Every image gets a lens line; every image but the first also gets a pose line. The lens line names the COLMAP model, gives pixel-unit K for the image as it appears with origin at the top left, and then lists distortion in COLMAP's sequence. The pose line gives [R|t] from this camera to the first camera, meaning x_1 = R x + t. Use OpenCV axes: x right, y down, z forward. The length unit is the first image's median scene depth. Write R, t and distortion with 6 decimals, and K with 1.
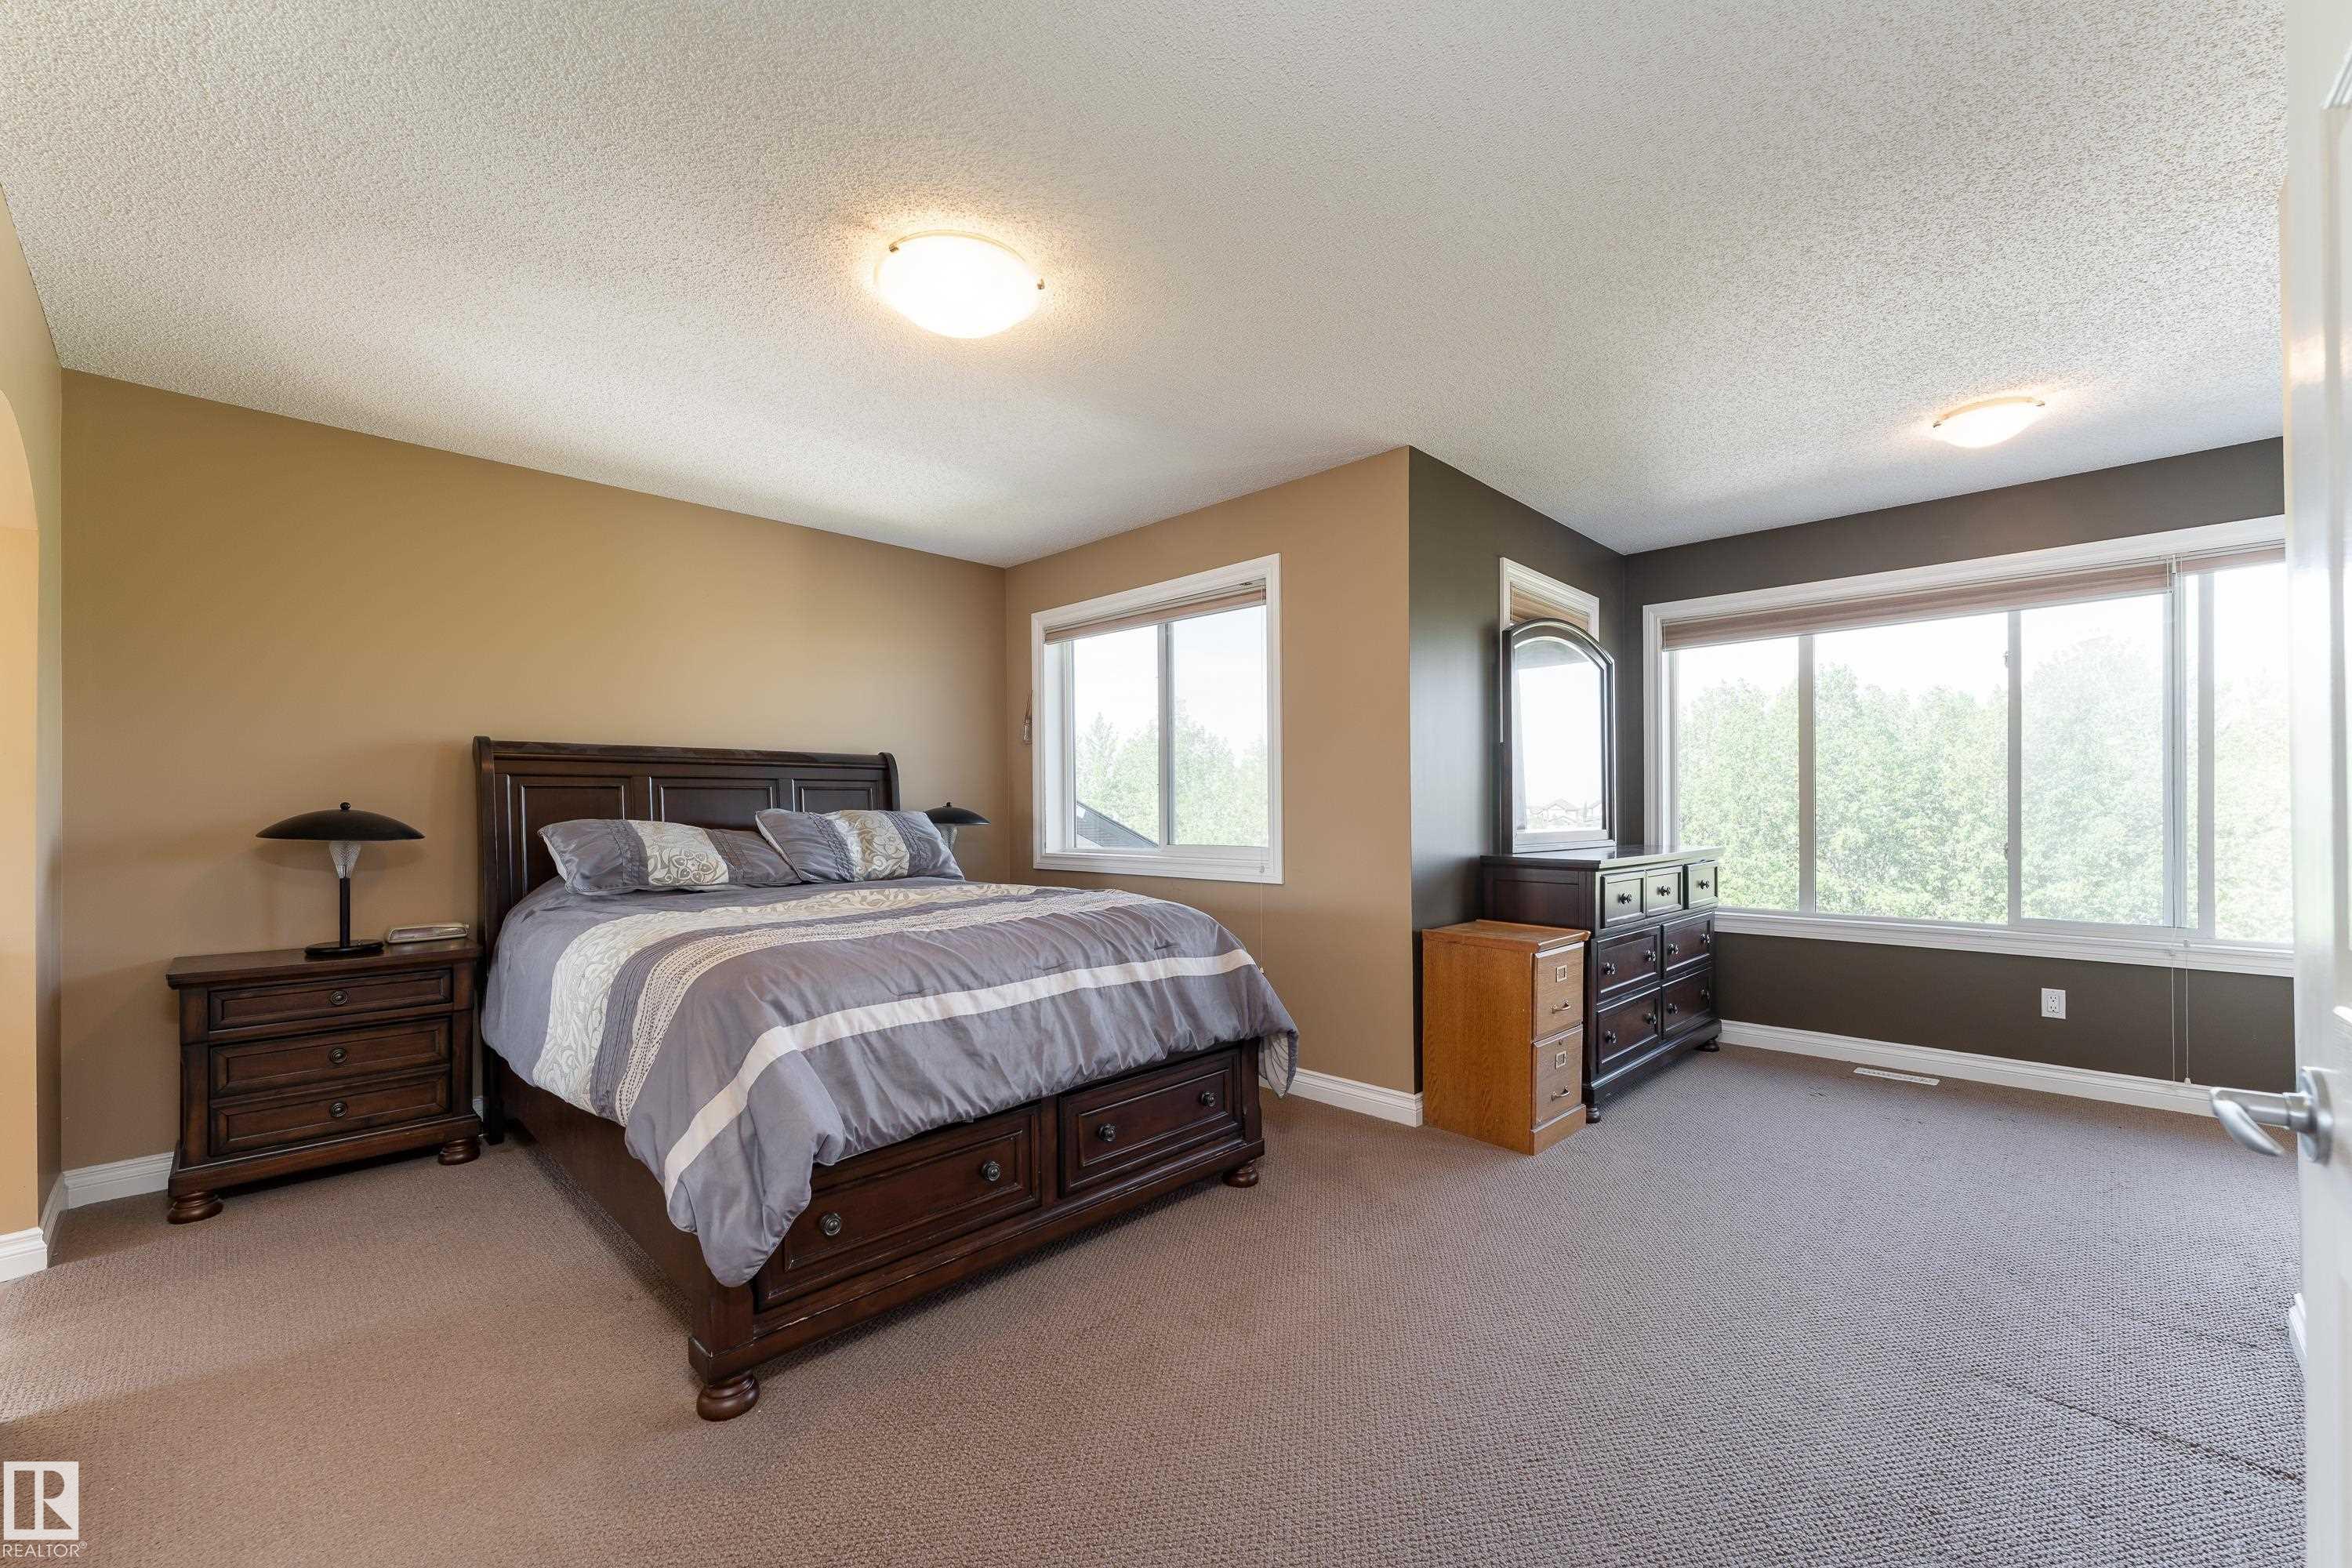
lens RADIAL K [[941.9, 0, 1176.0], [0, 941.9, 784.0], [0, 0, 1]] dist [0.000583, 0.000015]
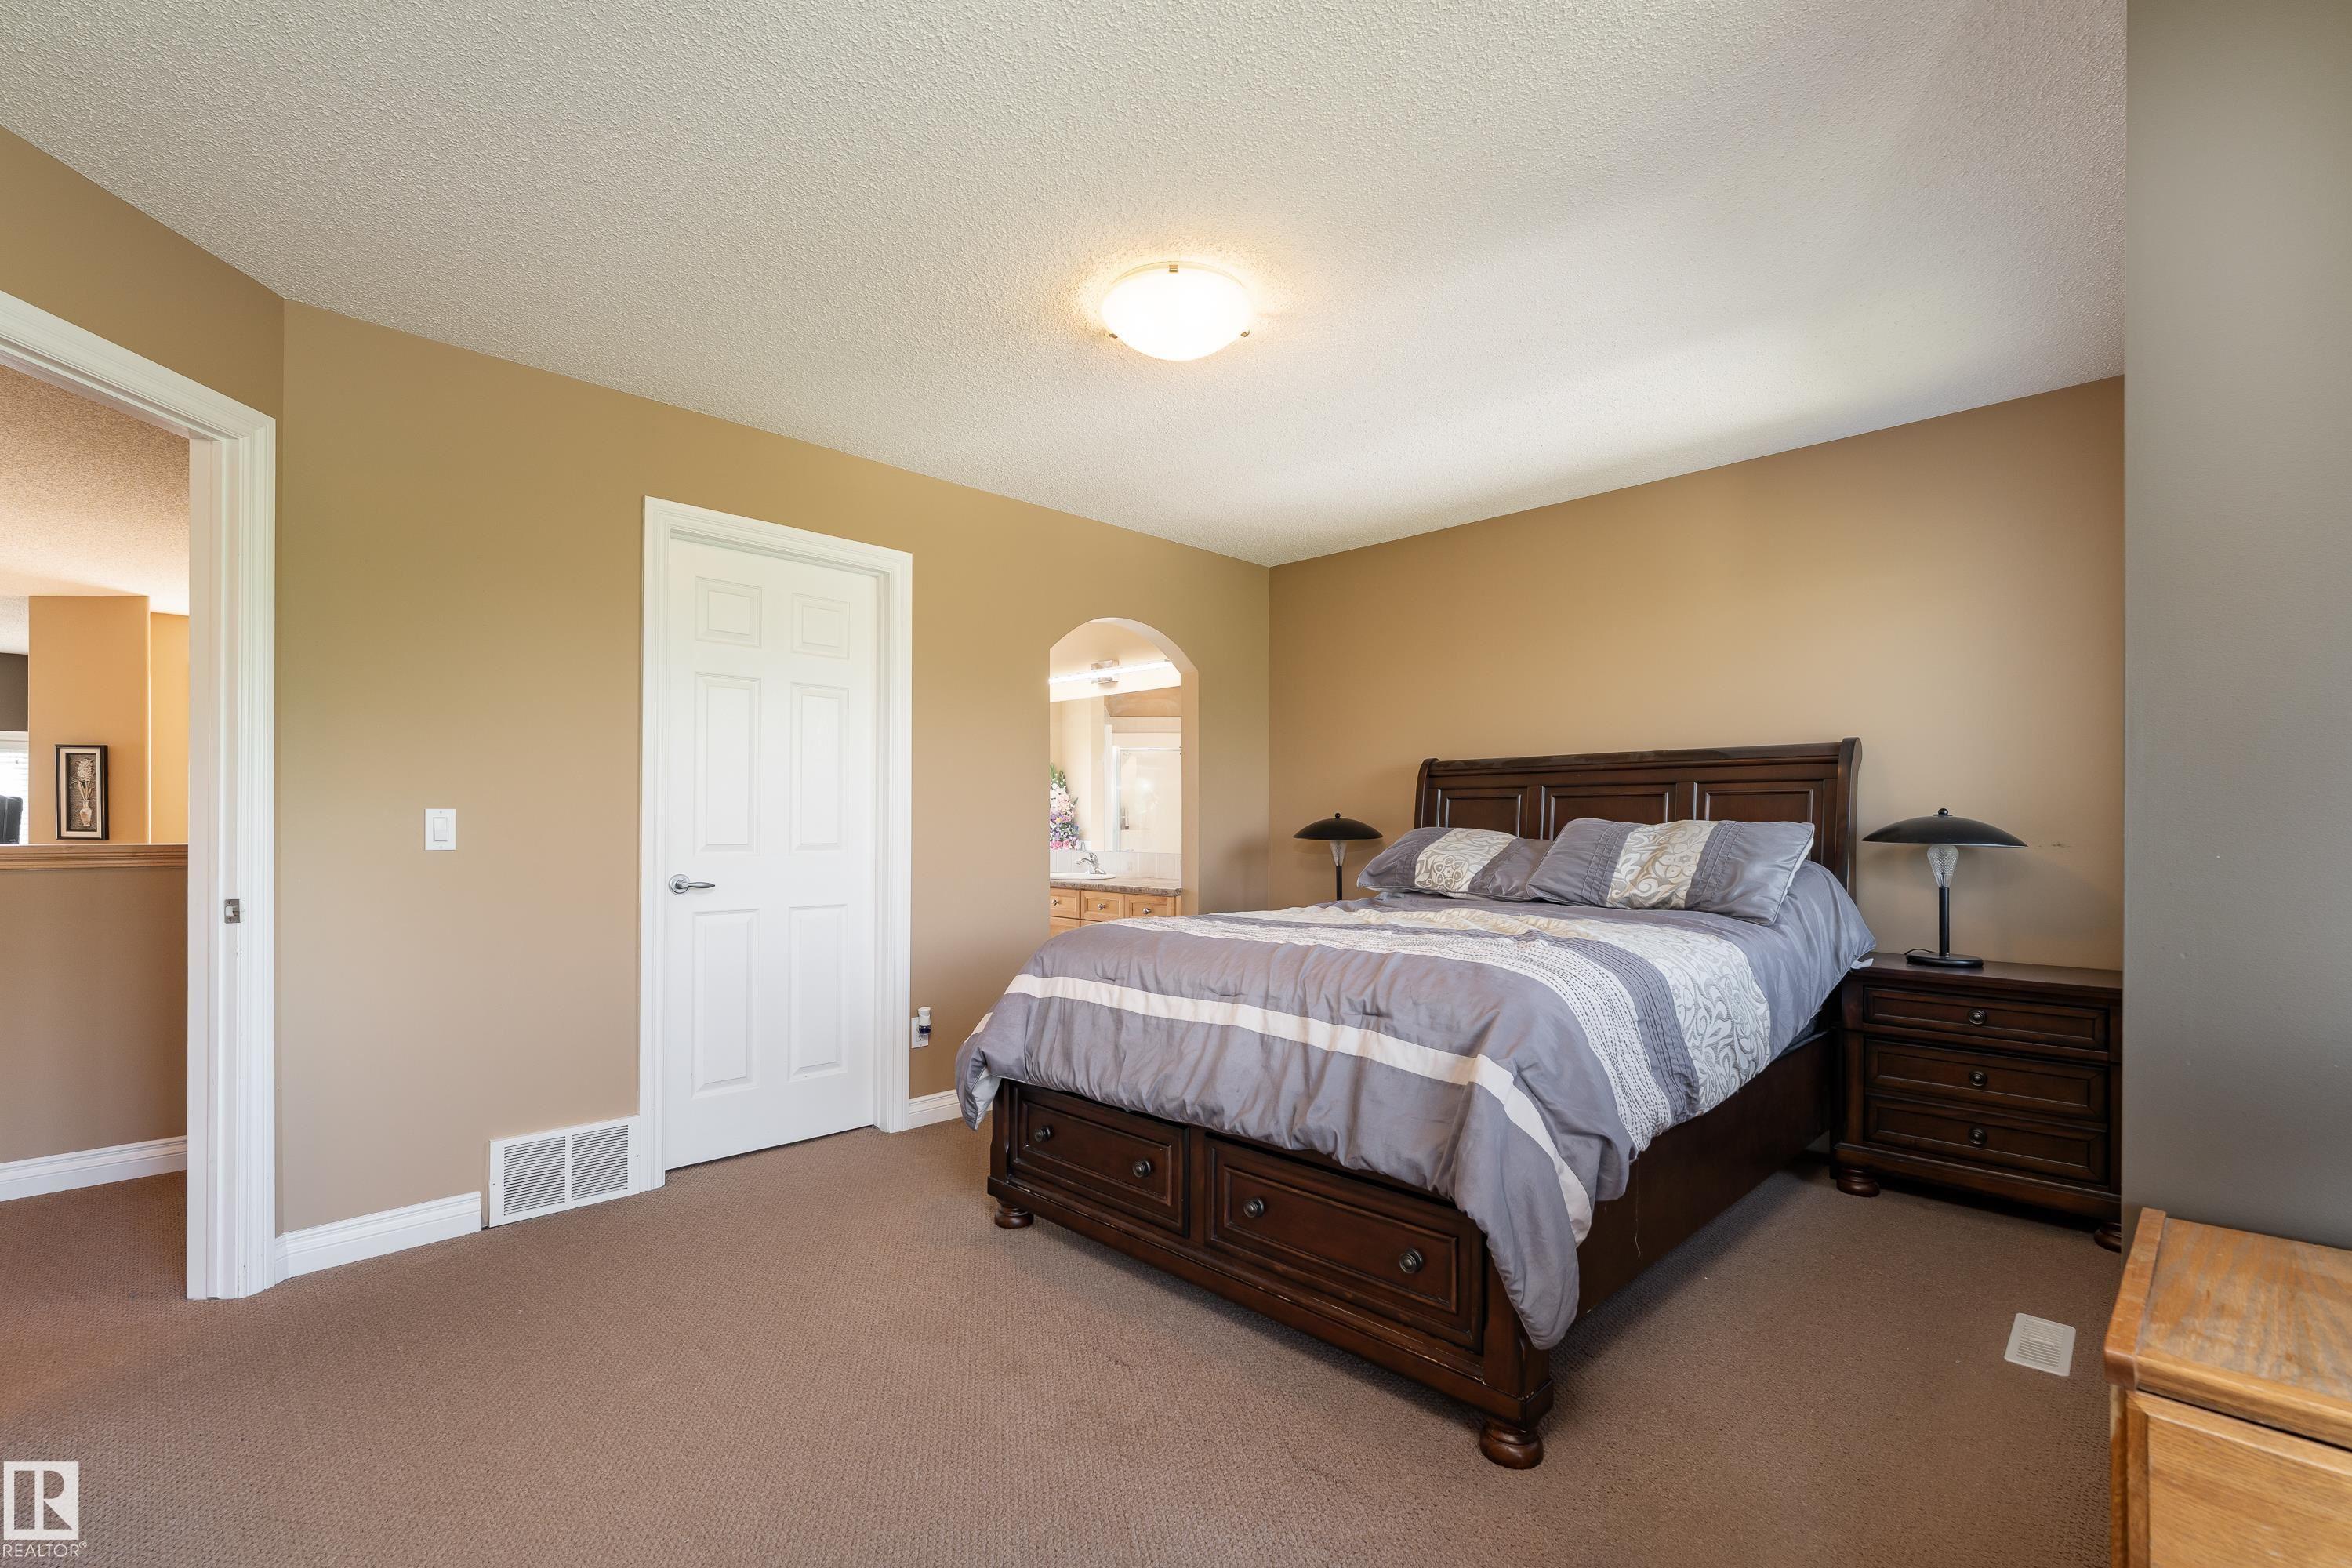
lens RADIAL K [[1019.5, 0, 1174.3], [0, 1019.5, 808.4], [0, 0, 1]] dist [0.000449, -0.000023]
pose [[-0.006862, -0.007199, -0.999951, 0.768972], [0.025187, 0.999656, -0.007370, 0.020141], [0.999659, -0.025236, -0.006679, 0.871693]]
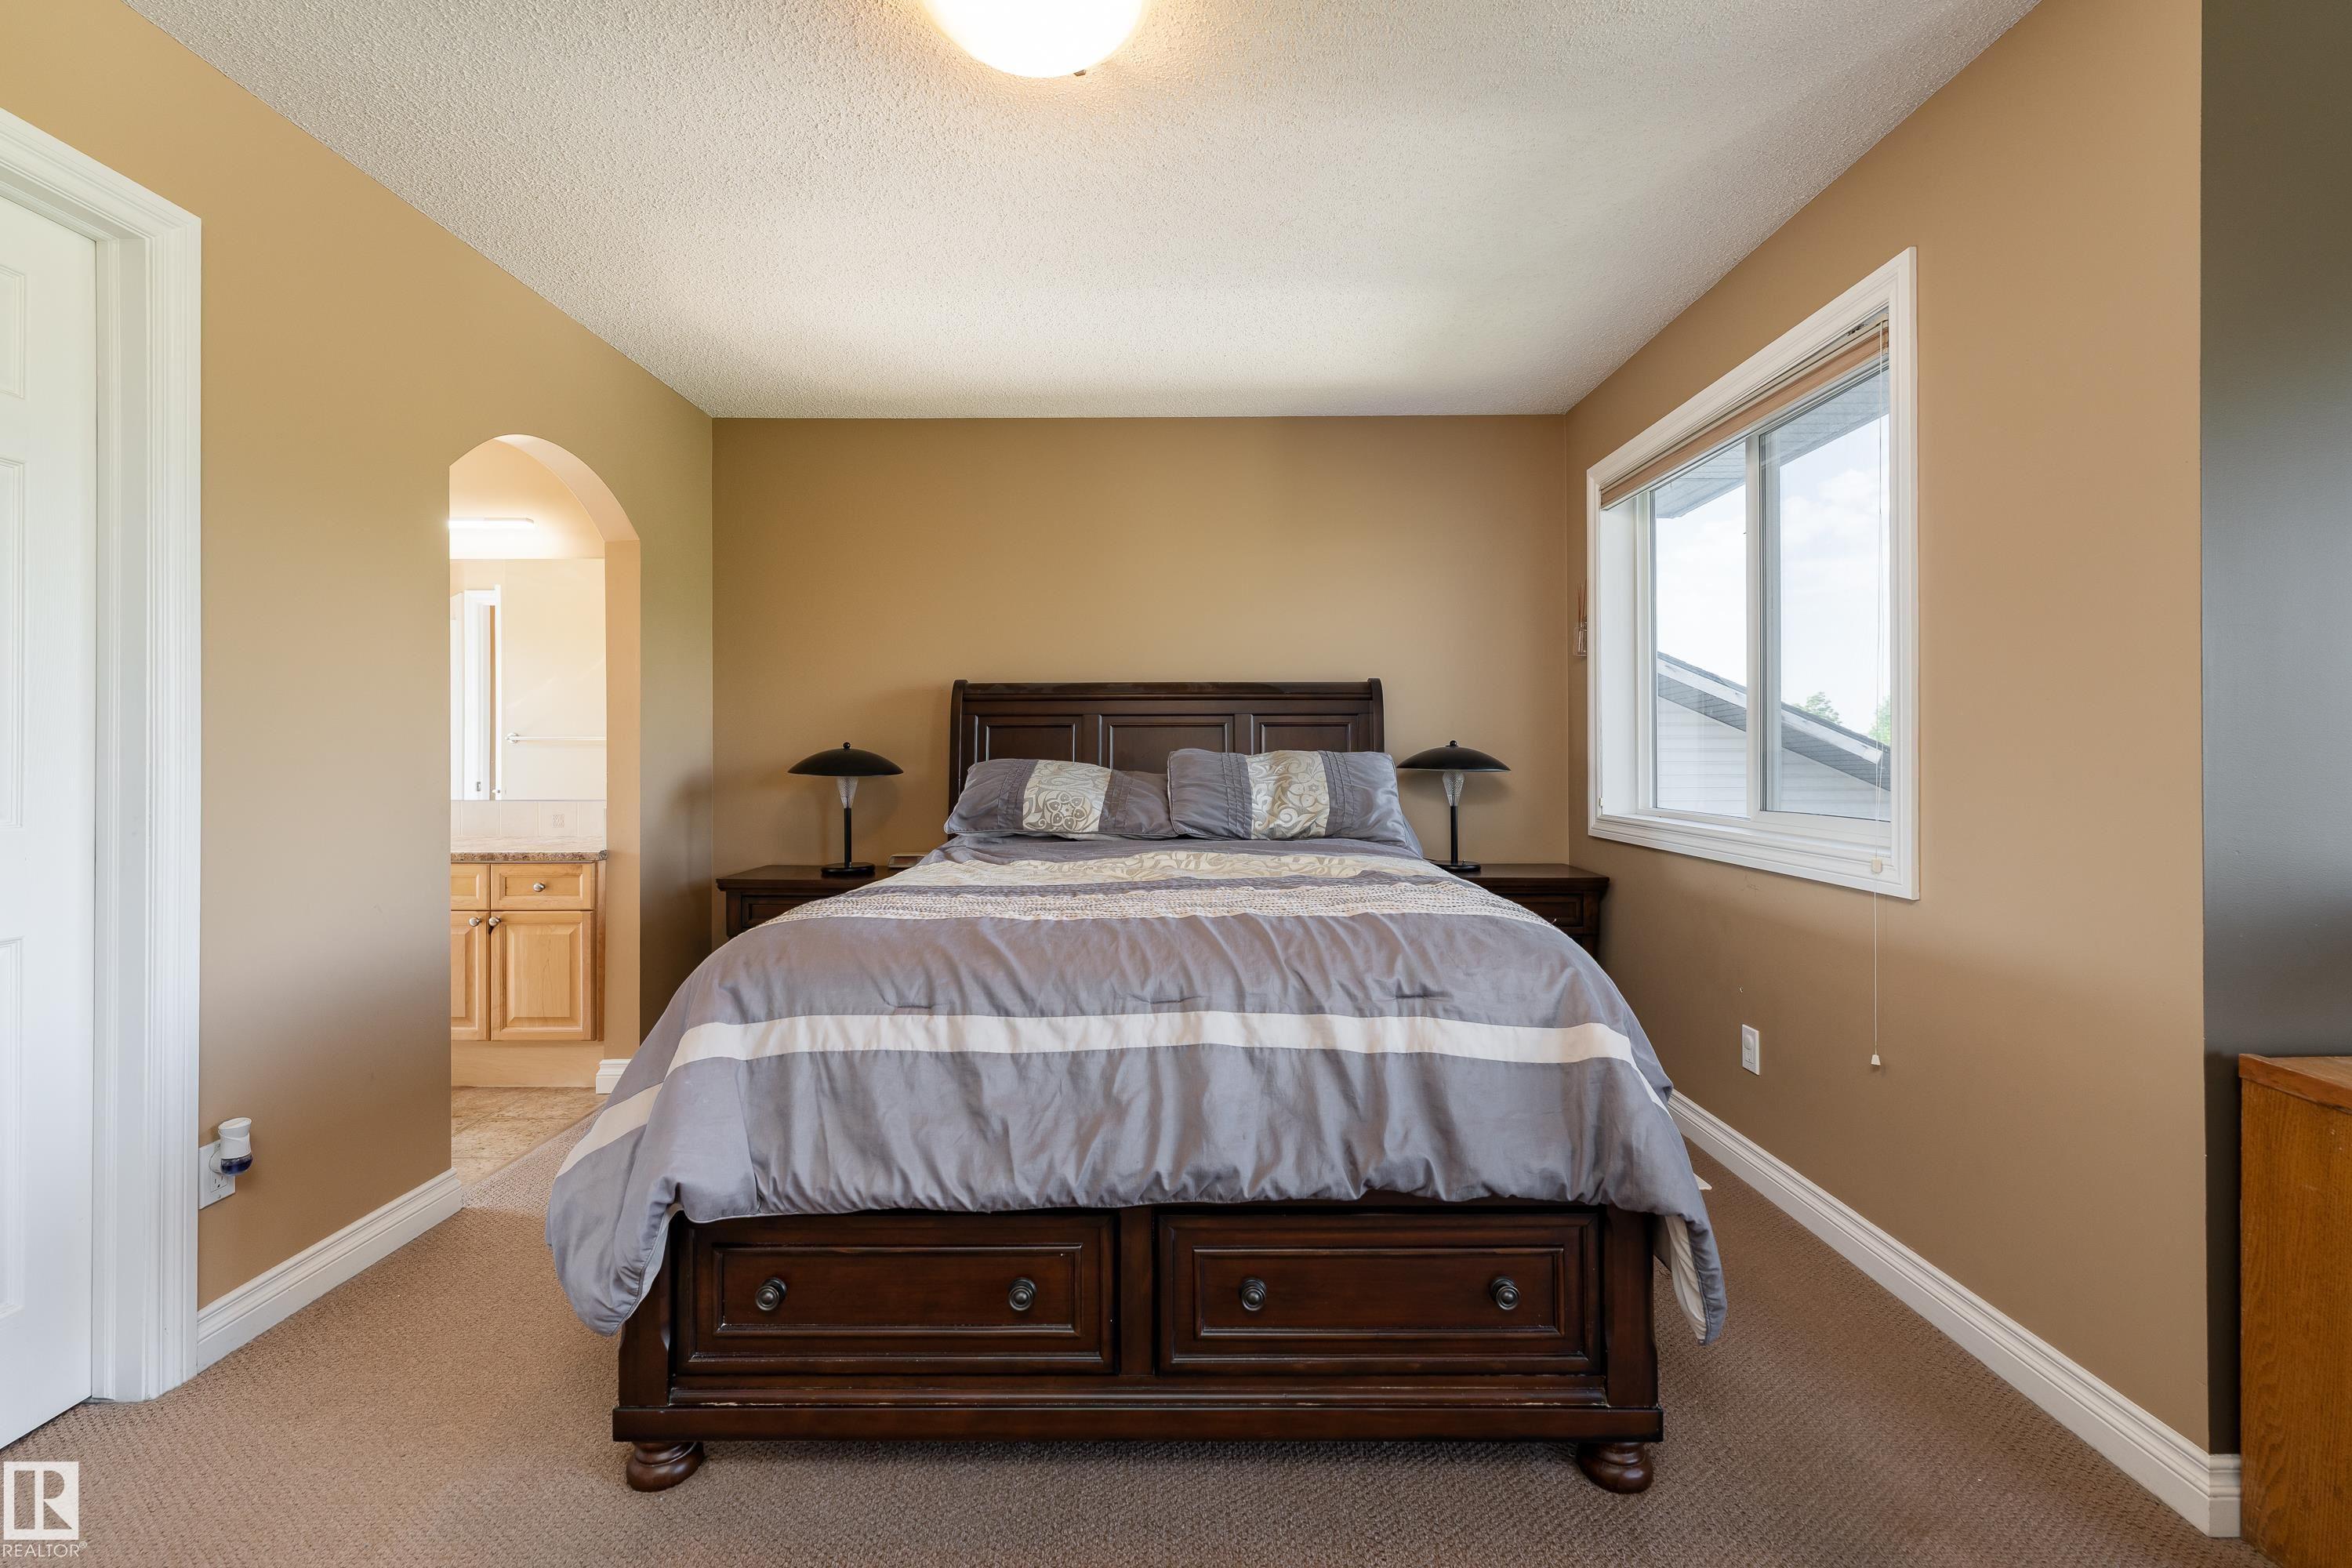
lens RADIAL K [[1014.7, 0, 1176.0], [0, 1014.7, 741.7], [0, 0, 1]] dist [-0.000950, -0.000323]
pose [[0.698215, -0.002775, -0.715883, 0.325456], [0.016434, 0.999791, 0.012153, 0.011860], [0.715700, -0.020250, 0.698114, 0.484698]]
